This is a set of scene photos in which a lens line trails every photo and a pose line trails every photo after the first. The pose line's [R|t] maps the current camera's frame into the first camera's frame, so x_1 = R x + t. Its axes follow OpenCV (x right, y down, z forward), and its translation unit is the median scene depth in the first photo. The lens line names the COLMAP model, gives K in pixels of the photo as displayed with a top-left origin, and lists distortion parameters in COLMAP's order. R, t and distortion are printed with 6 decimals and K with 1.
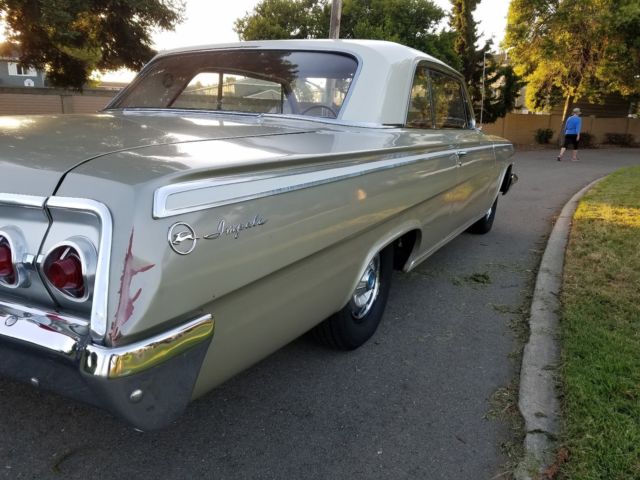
lens RADIAL K [[490.3, 0, 334.8], [0, 490.3, 250.9], [0, 0, 1]] dist [0.094116, -0.144812]
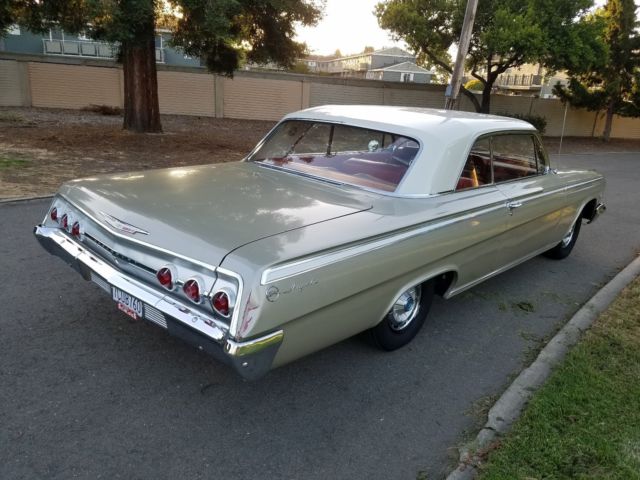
lens RADIAL K [[490.3, 0, 334.8], [0, 490.3, 250.9], [0, 0, 1]] dist [0.094116, -0.144812]
pose [[0.966015, 0.121265, -0.228275, 0.174861], [-0.109925, 0.992017, 0.061800, -0.160144], [0.233947, -0.034606, 0.971633, -0.419900]]
